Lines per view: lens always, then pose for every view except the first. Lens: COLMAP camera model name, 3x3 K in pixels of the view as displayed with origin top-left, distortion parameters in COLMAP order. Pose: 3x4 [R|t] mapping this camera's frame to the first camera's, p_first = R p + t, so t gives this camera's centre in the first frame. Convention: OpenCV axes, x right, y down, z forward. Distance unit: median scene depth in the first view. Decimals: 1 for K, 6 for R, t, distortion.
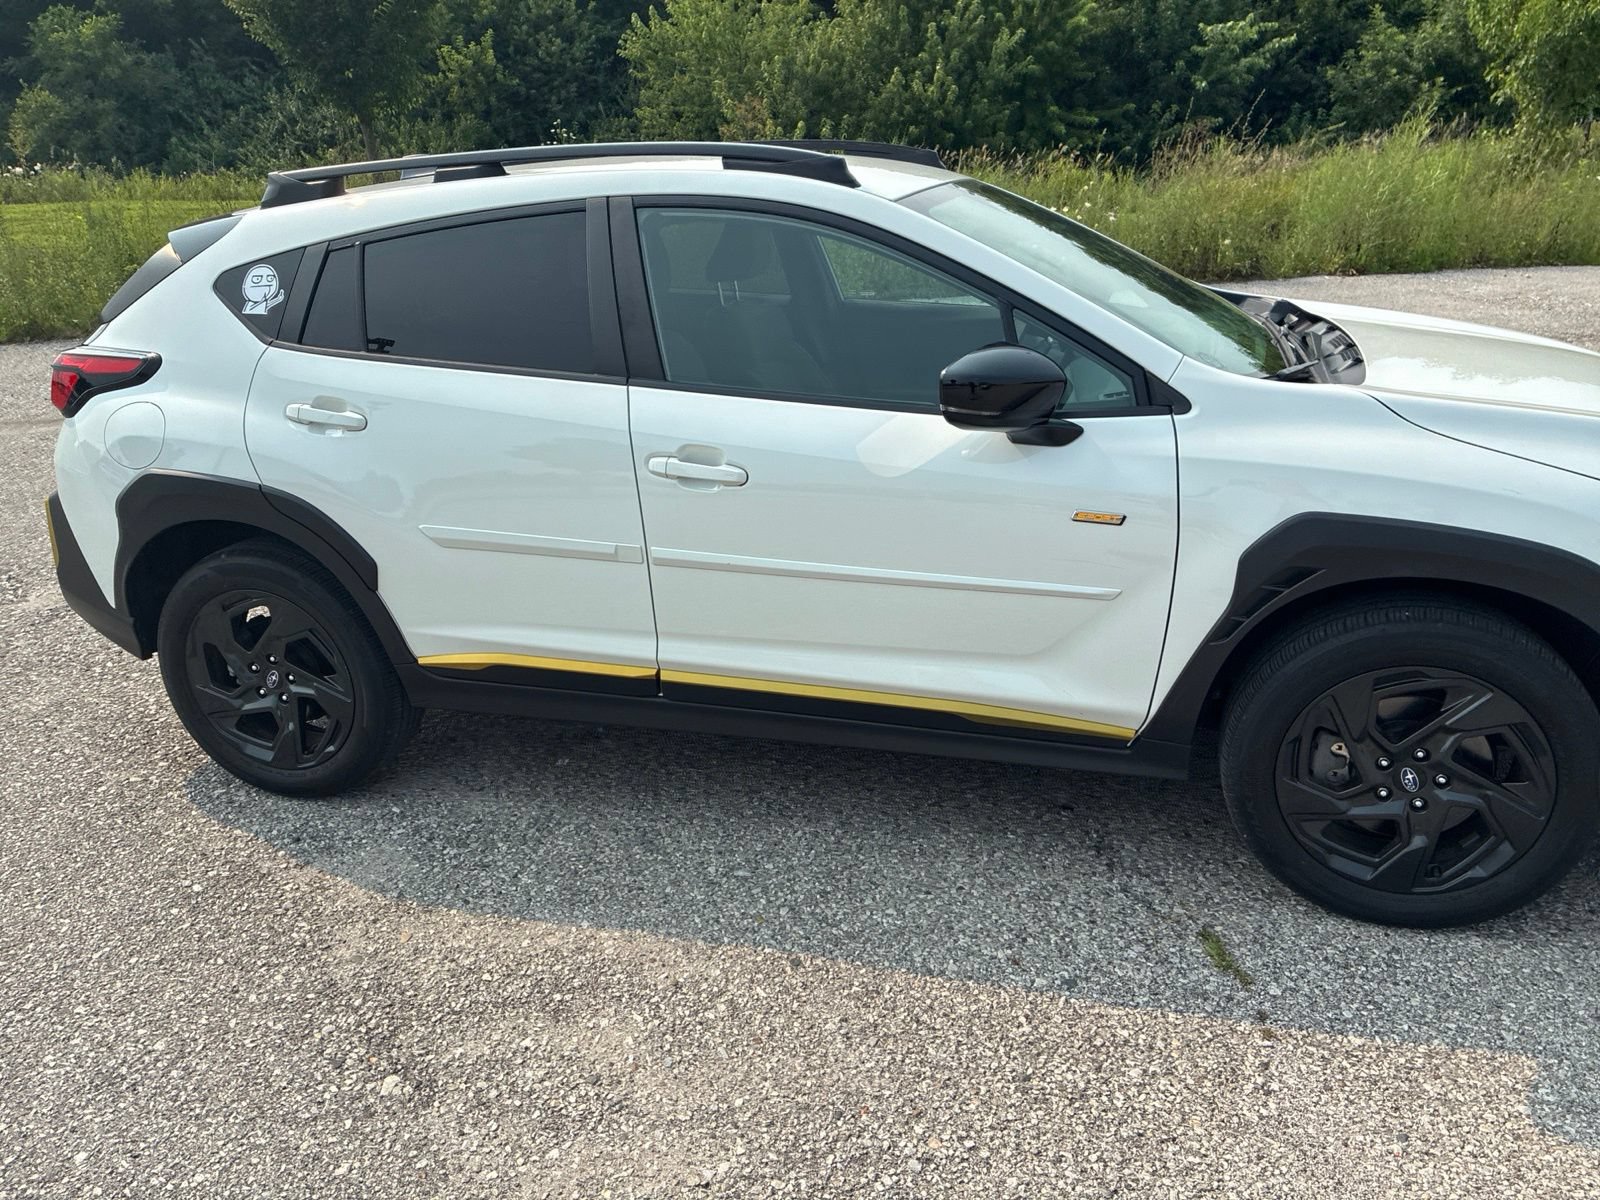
lens RADIAL K [[1203.7, 0, 820.6], [0, 1203.7, 595.6], [0, 0, 1]] dist [0.065384, -0.079735]
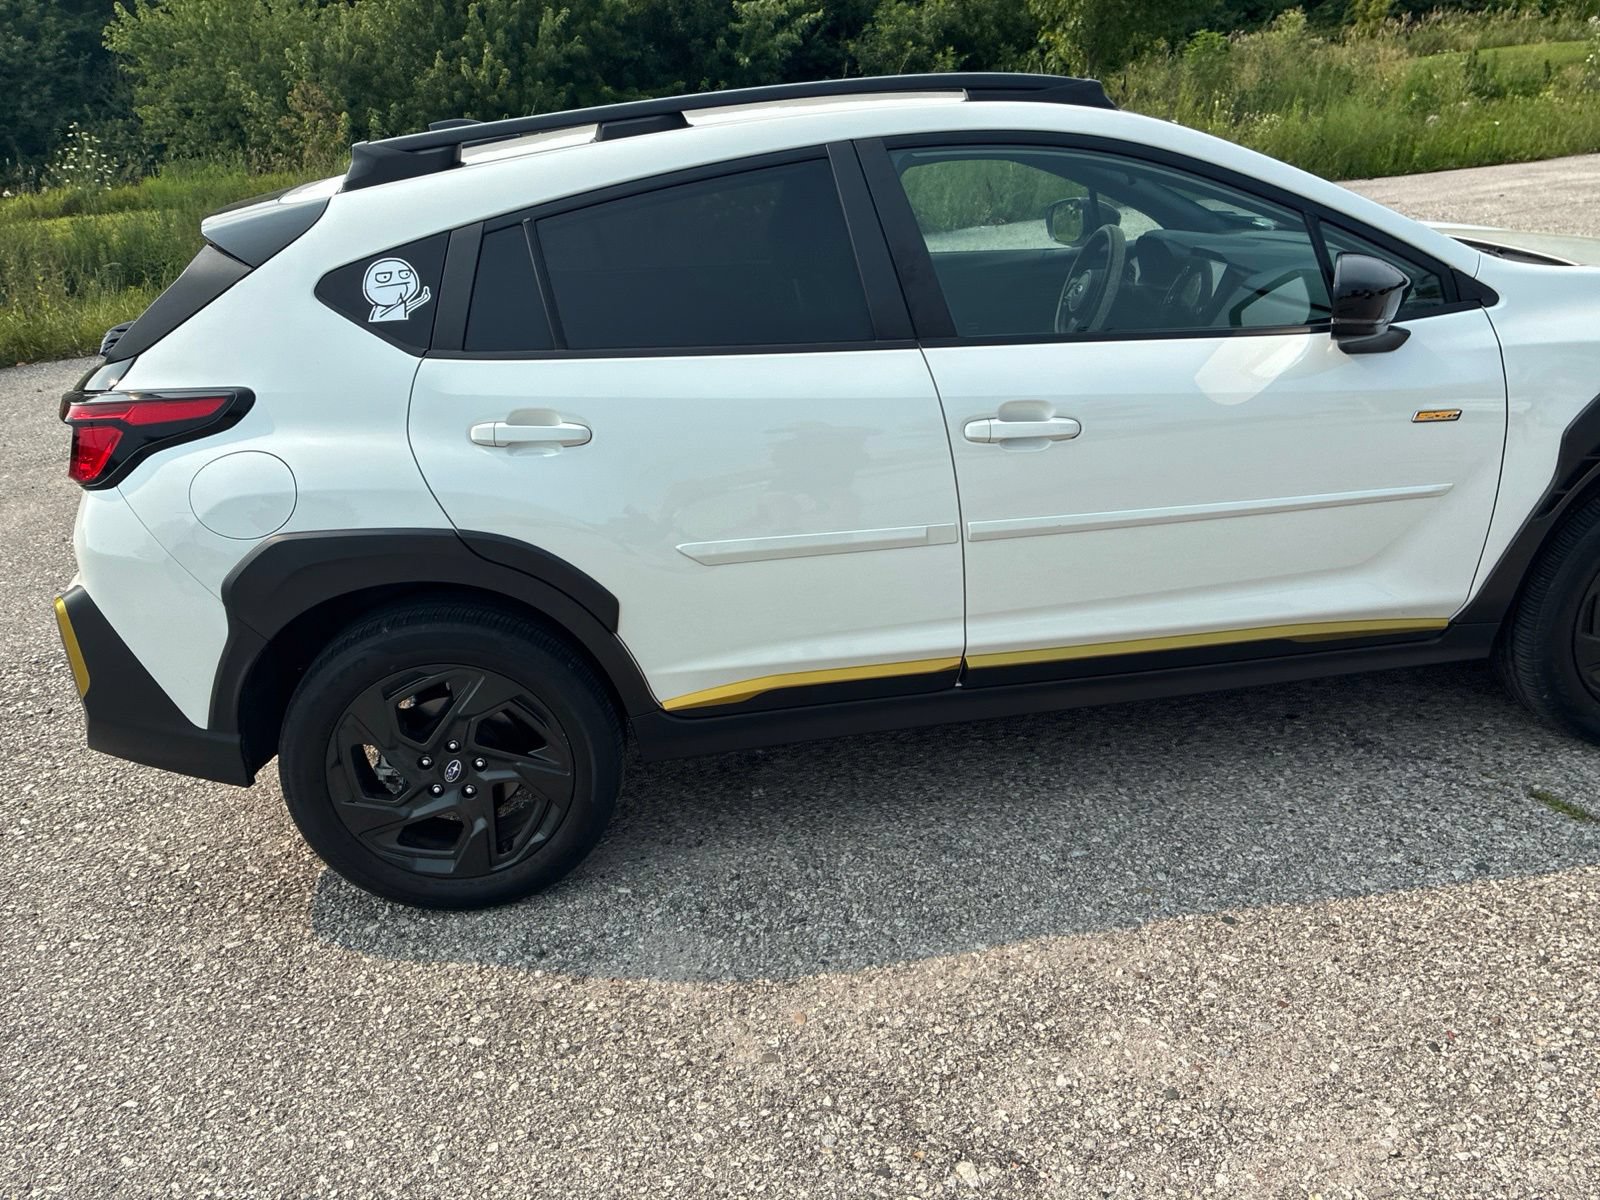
lens RADIAL K [[1203.7, 0, 820.6], [0, 1203.7, 595.6], [0, 0, 1]] dist [0.065384, -0.079735]
pose [[0.927985, -0.178875, 0.326875, -0.479039], [0.175543, 0.983662, 0.039929, -0.036495], [-0.328677, 0.020327, 0.944224, 0.159855]]
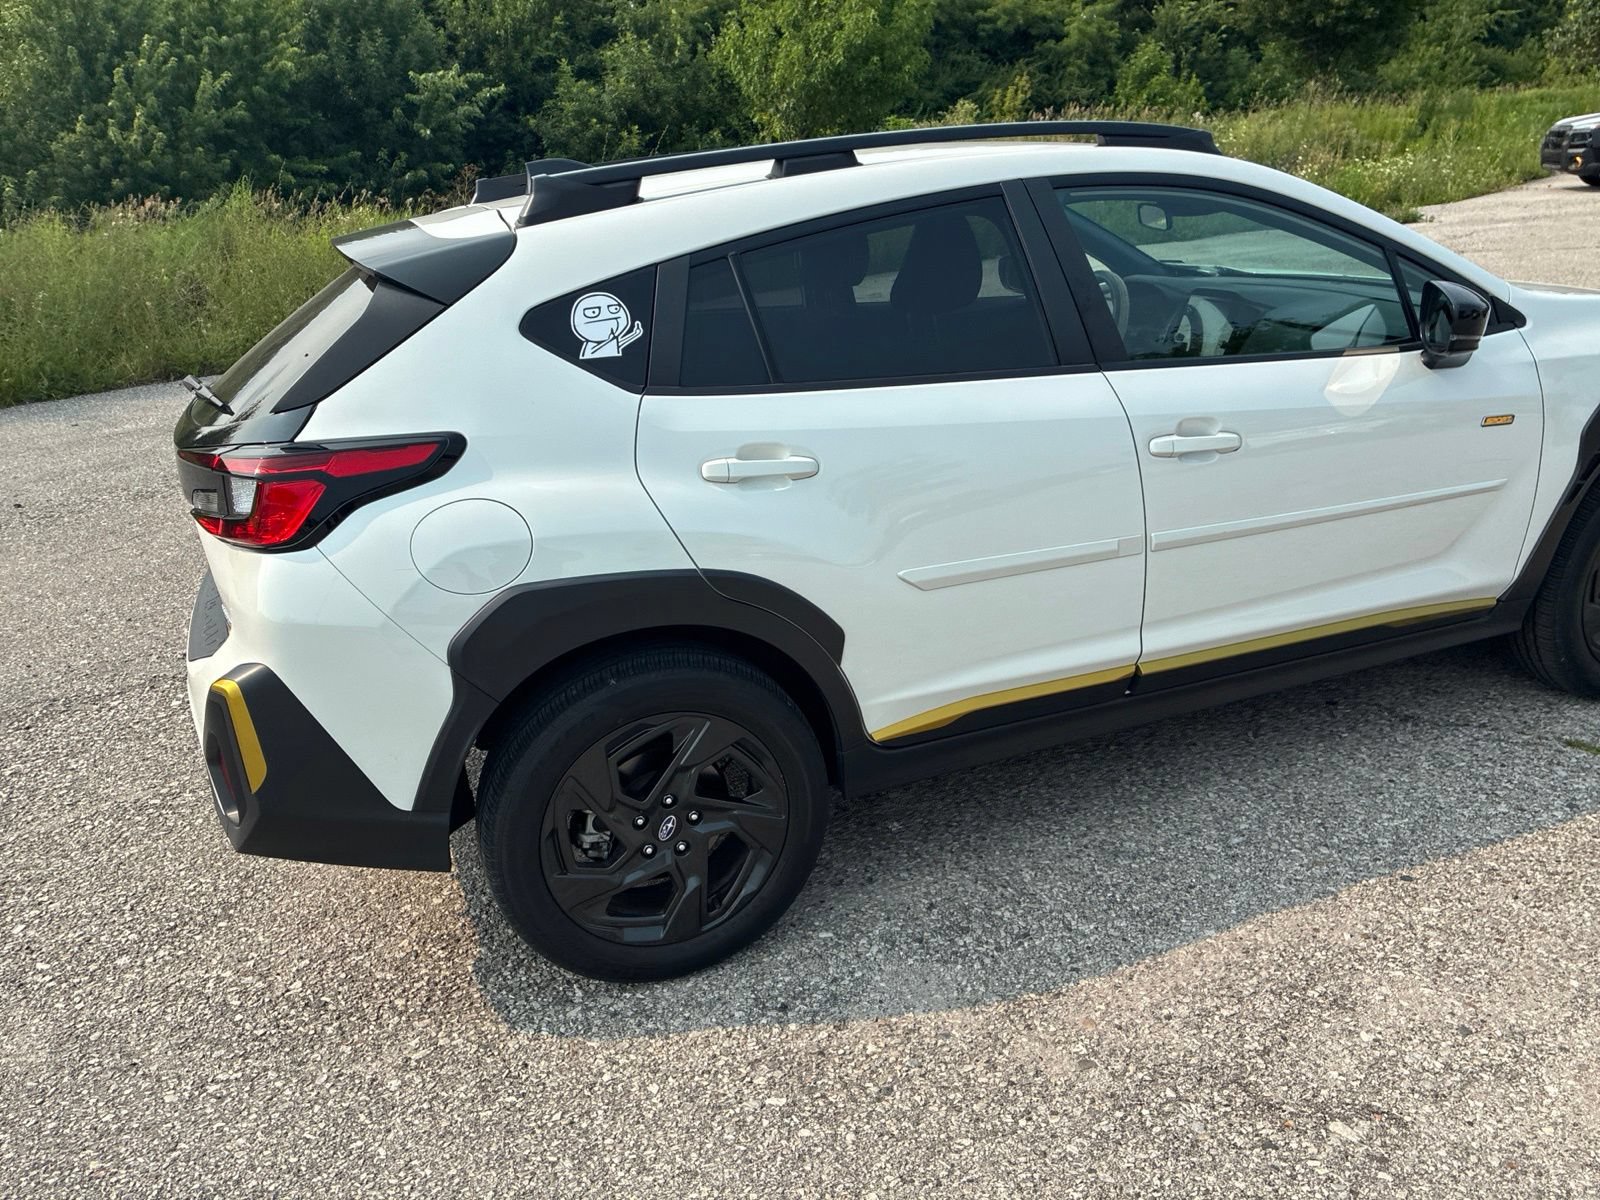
lens RADIAL K [[1201.0, 0, 815.3], [0, 1201.0, 608.5], [0, 0, 1]] dist [0.073084, -0.088307]
pose [[0.800766, -0.226626, 0.554449, -0.784326], [0.242339, 0.969095, 0.046111, -0.079835], [-0.547764, 0.097441, 0.830939, 0.308856]]
